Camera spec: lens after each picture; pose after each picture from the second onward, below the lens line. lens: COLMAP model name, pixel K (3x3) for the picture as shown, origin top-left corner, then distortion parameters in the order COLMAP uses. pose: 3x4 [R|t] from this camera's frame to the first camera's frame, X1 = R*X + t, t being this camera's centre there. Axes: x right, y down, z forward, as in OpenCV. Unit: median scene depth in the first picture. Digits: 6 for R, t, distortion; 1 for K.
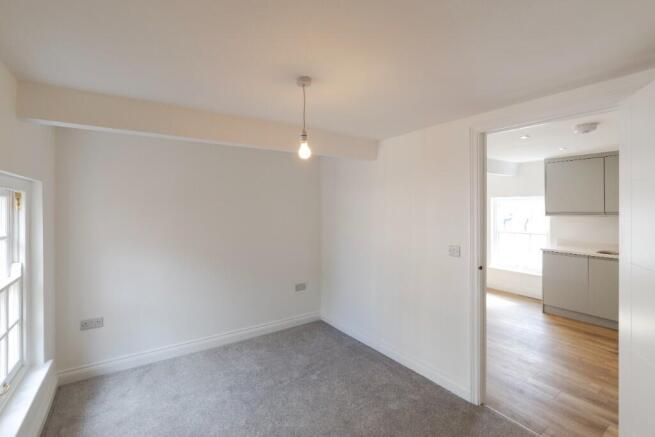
lens RADIAL K [[304.7, 0, 325.9], [0, 304.7, 206.1], [0, 0, 1]] dist [0.000796, -0.000018]
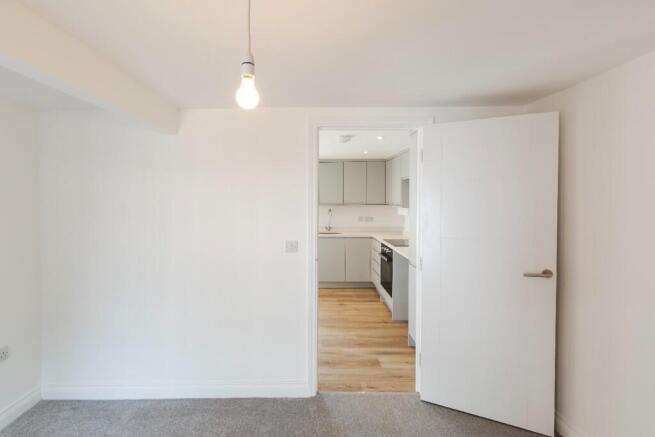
lens RADIAL K [[298.2, 0, 320.2], [0, 298.2, 200.9], [0, 0, 1]] dist [0.000359, 0.000153]
pose [[0.552717, -0.005063, 0.833354, -0.279674], [-0.003165, 0.999962, 0.008174, -0.000611], [-0.833363, -0.007155, 0.552680, 0.399323]]
